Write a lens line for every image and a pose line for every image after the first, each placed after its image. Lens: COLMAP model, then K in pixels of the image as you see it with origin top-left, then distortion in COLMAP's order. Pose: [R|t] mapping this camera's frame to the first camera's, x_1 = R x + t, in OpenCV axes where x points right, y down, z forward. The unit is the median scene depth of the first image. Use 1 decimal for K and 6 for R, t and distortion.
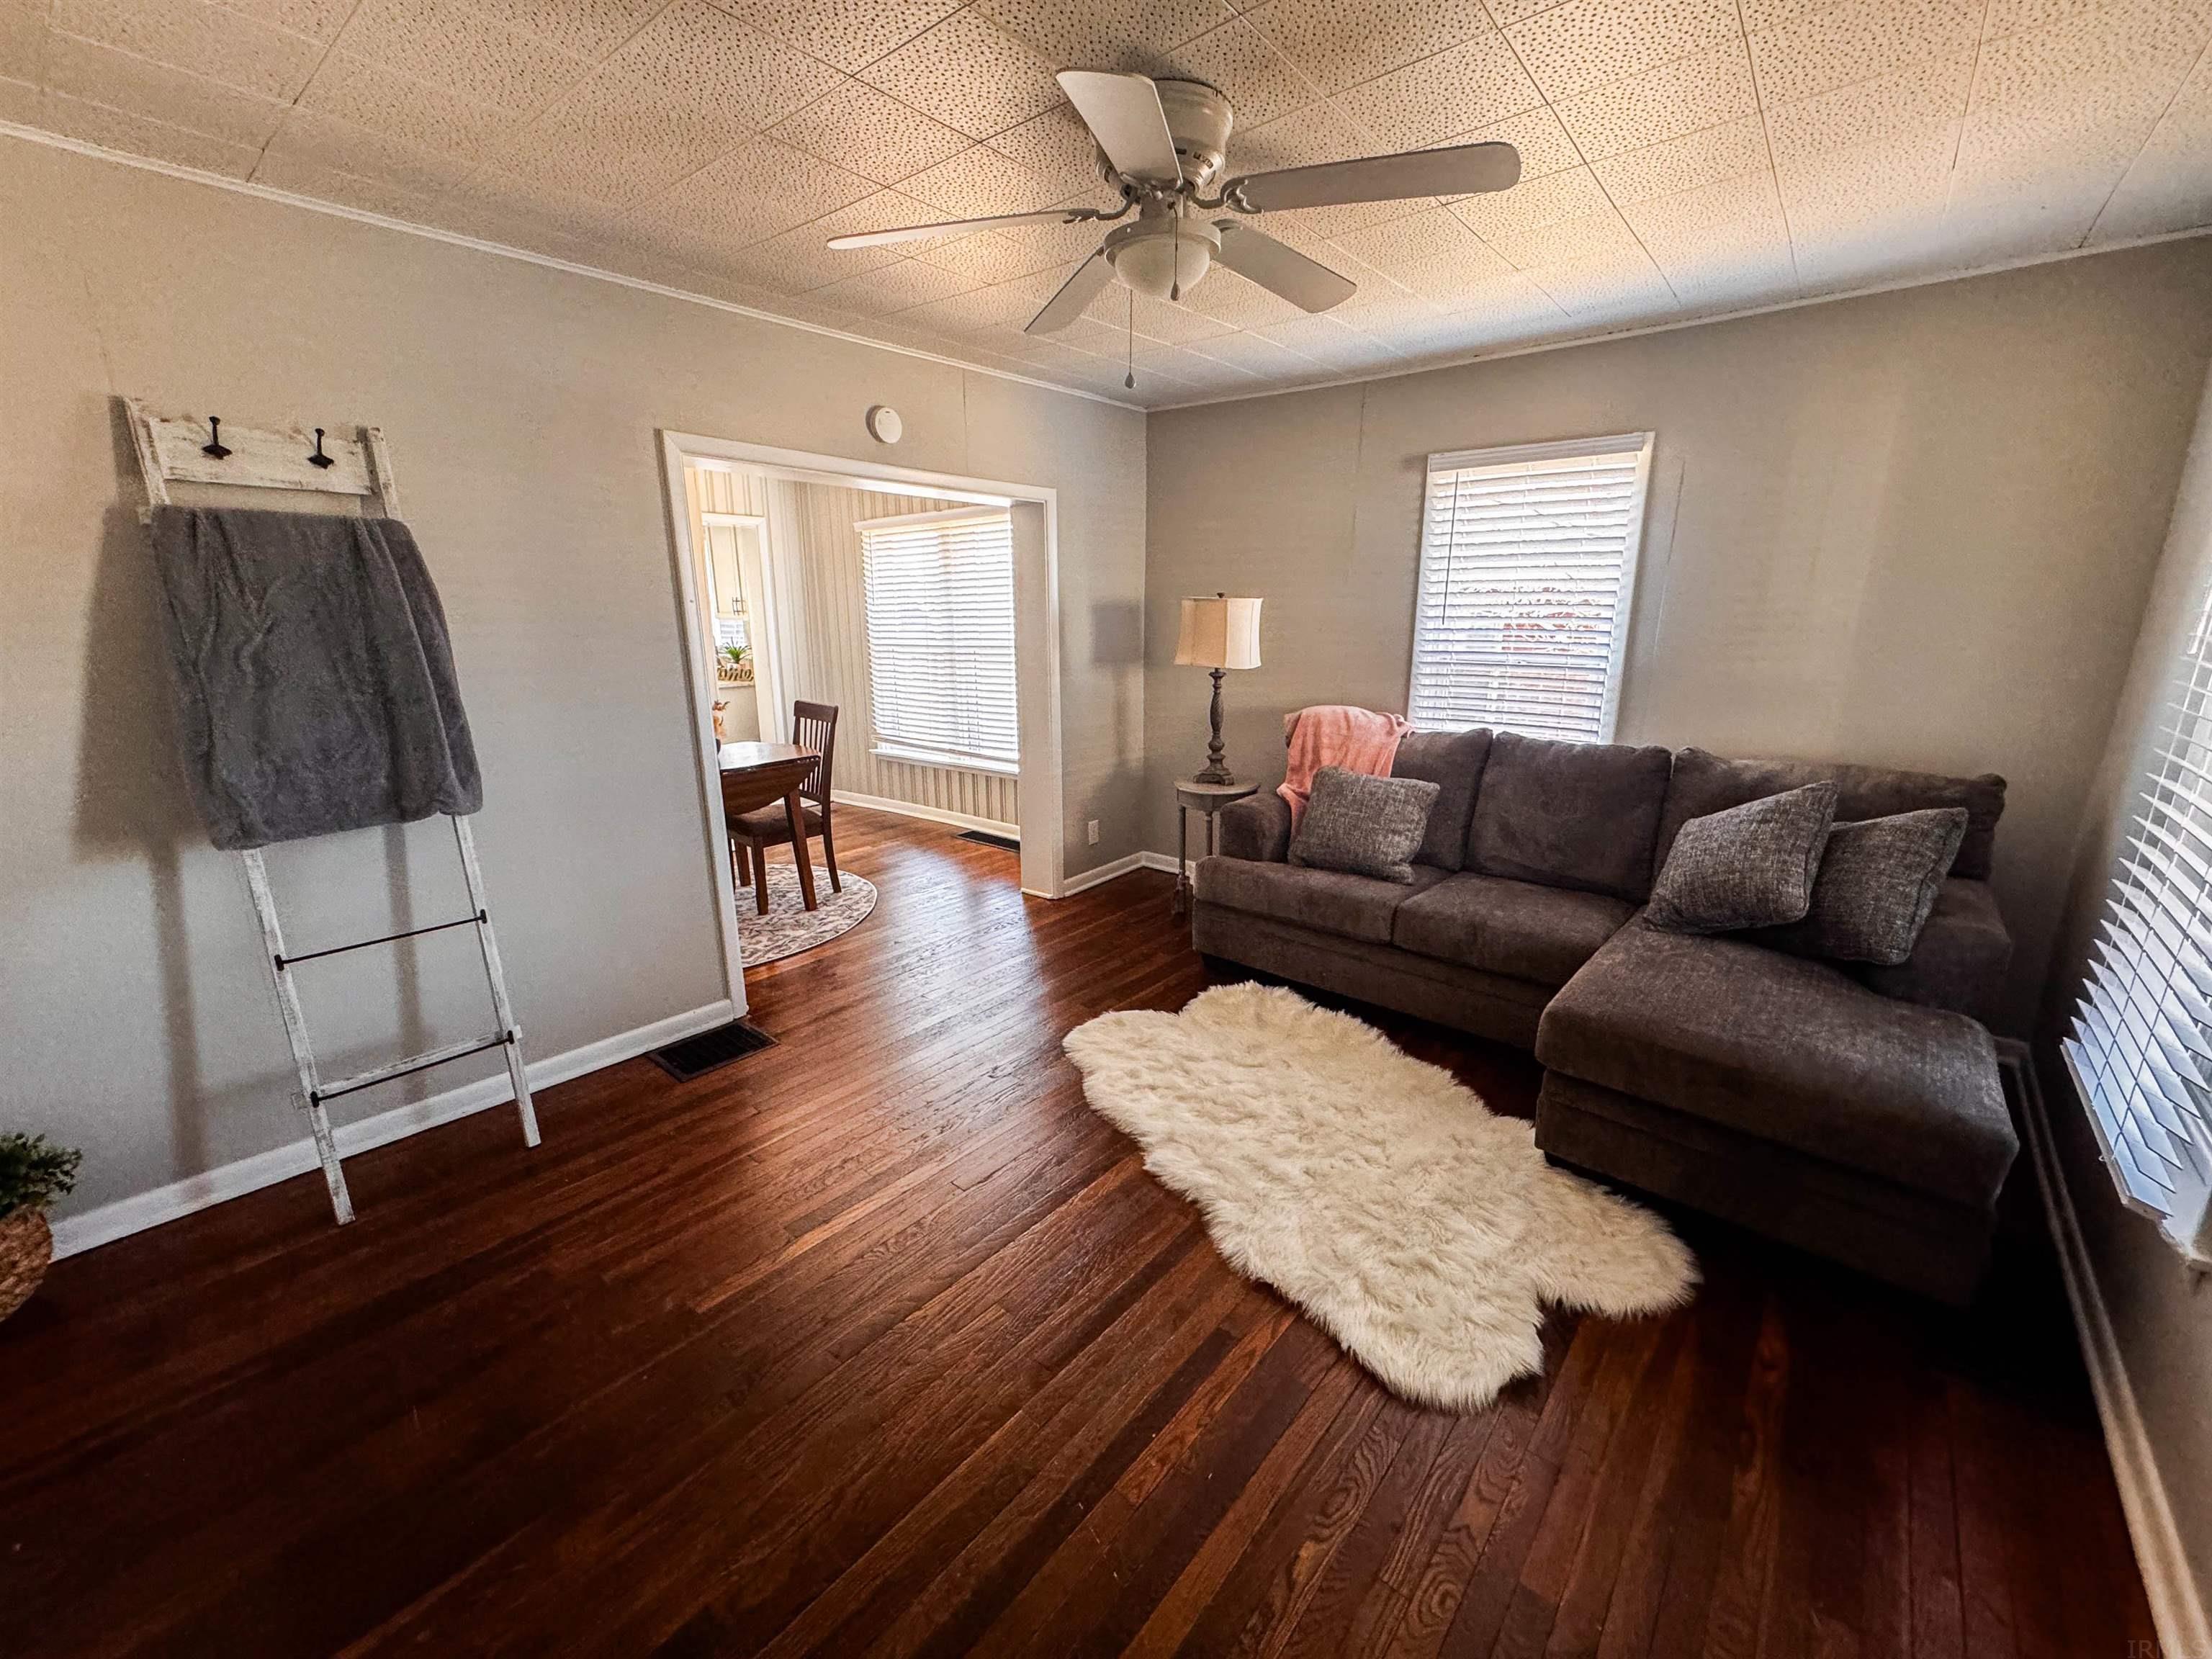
lens RADIAL K [[888.0, 0, 1111.3], [0, 888.0, 828.1], [0, 0, 1]] dist [-0.001405, 0.000316]
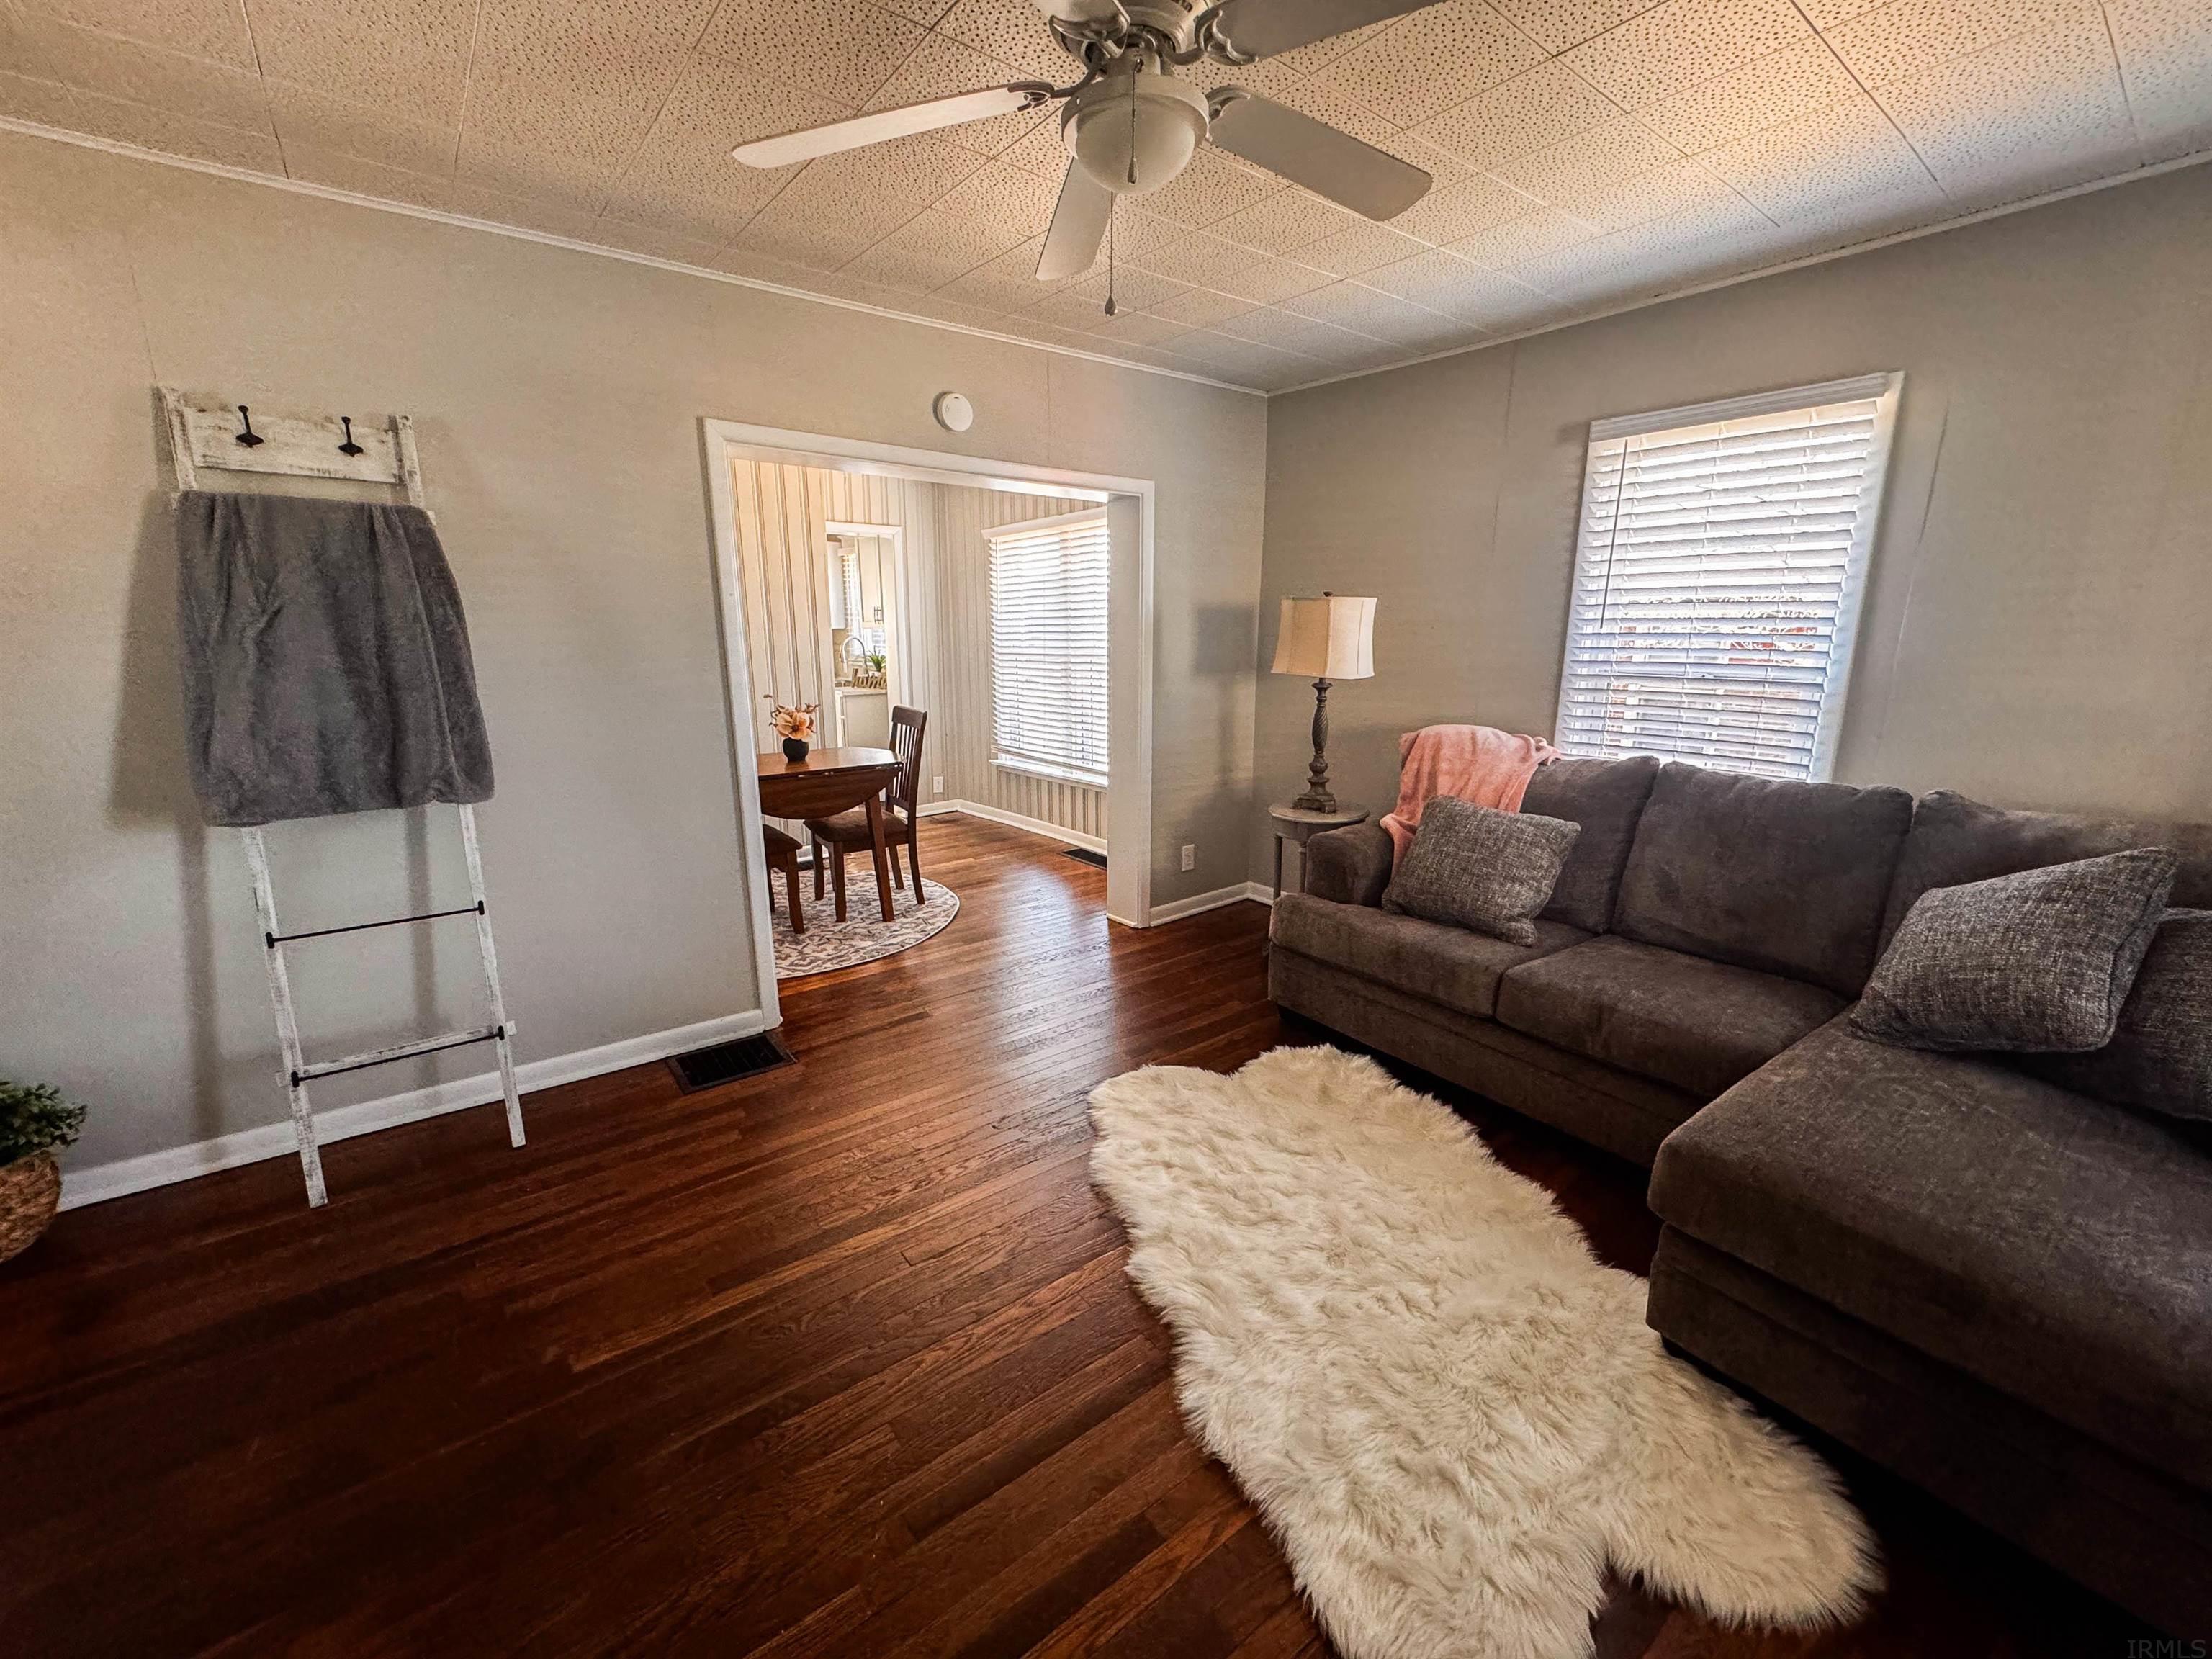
lens RADIAL K [[888.0, 0, 1108.5], [0, 888.0, 829.1], [0, 0, 1]] dist [-0.001405, 0.000316]
pose [[0.976536, 0.052239, -0.208924, 0.145766], [-0.056523, 0.998295, -0.014585, -0.010552], [0.207805, 0.026051, 0.977823, 0.150361]]
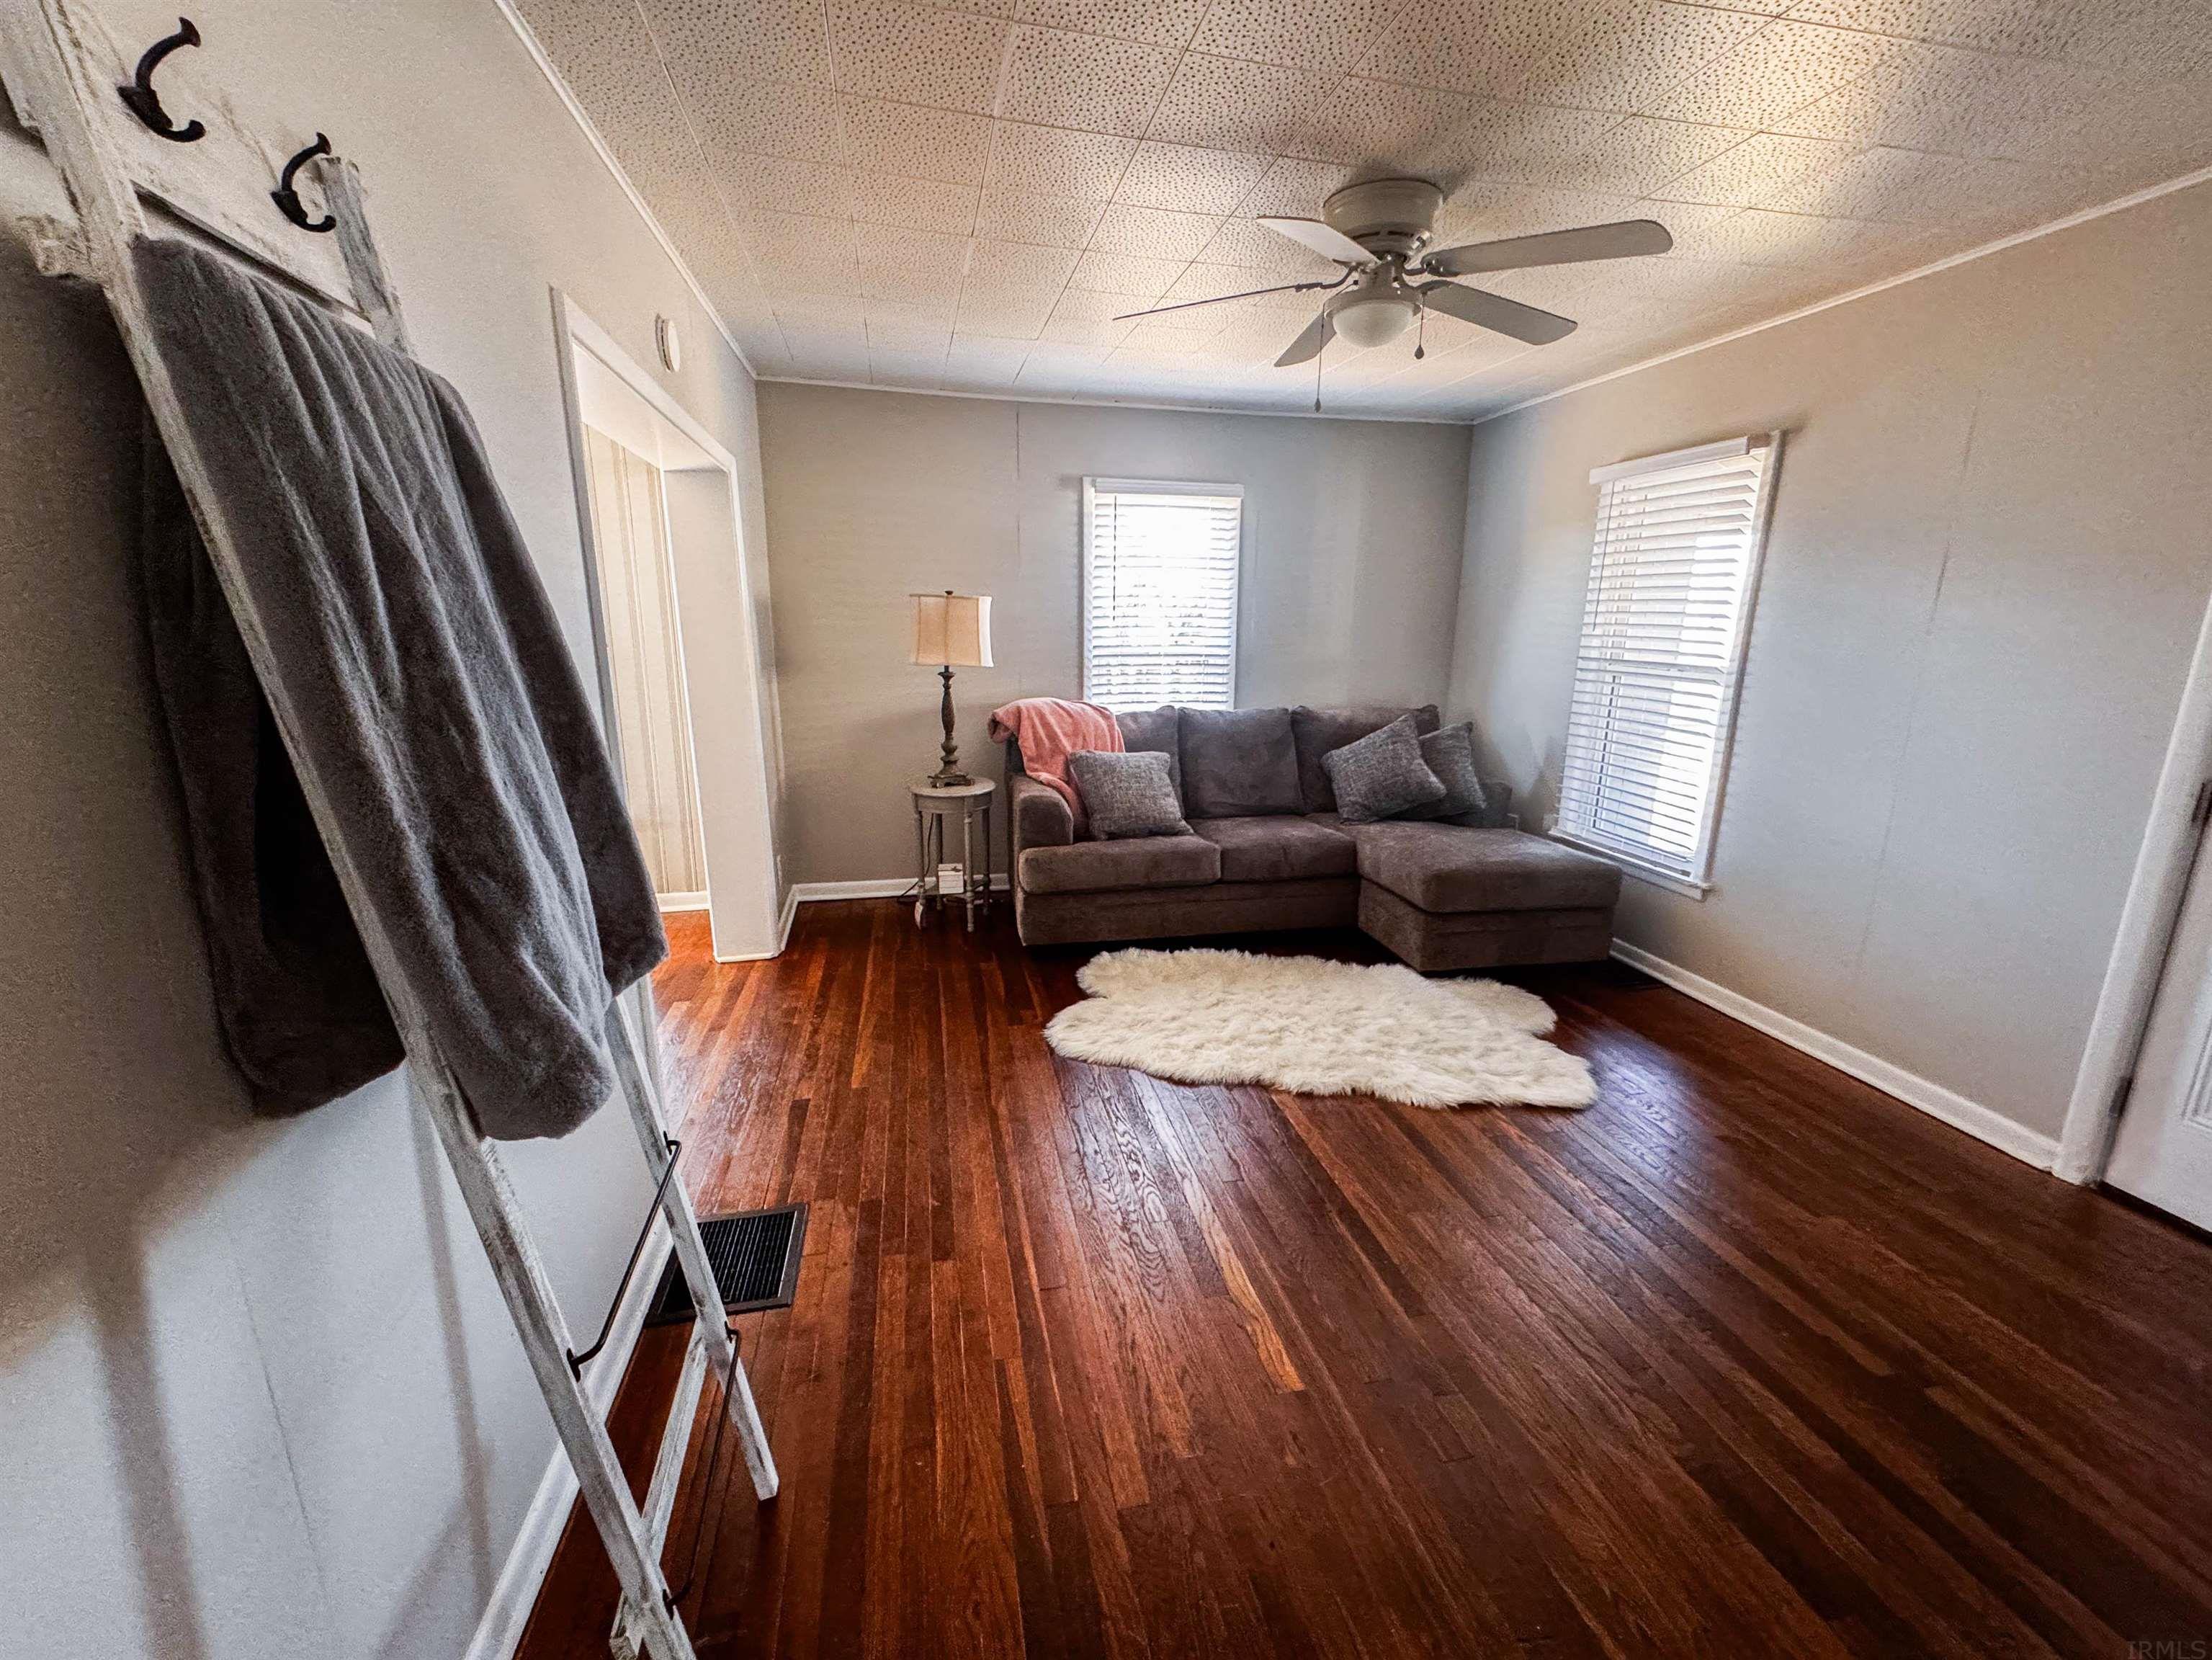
lens RADIAL K [[888.1, 0, 1129.6], [0, 888.1, 827.1], [0, 0, 1]] dist [-0.001405, 0.000316]
pose [[0.602155, -0.173805, 0.779231, -0.767812], [0.180010, 0.980440, 0.079581, -0.068785], [-0.777822, 0.092349, 0.621663, 0.355605]]
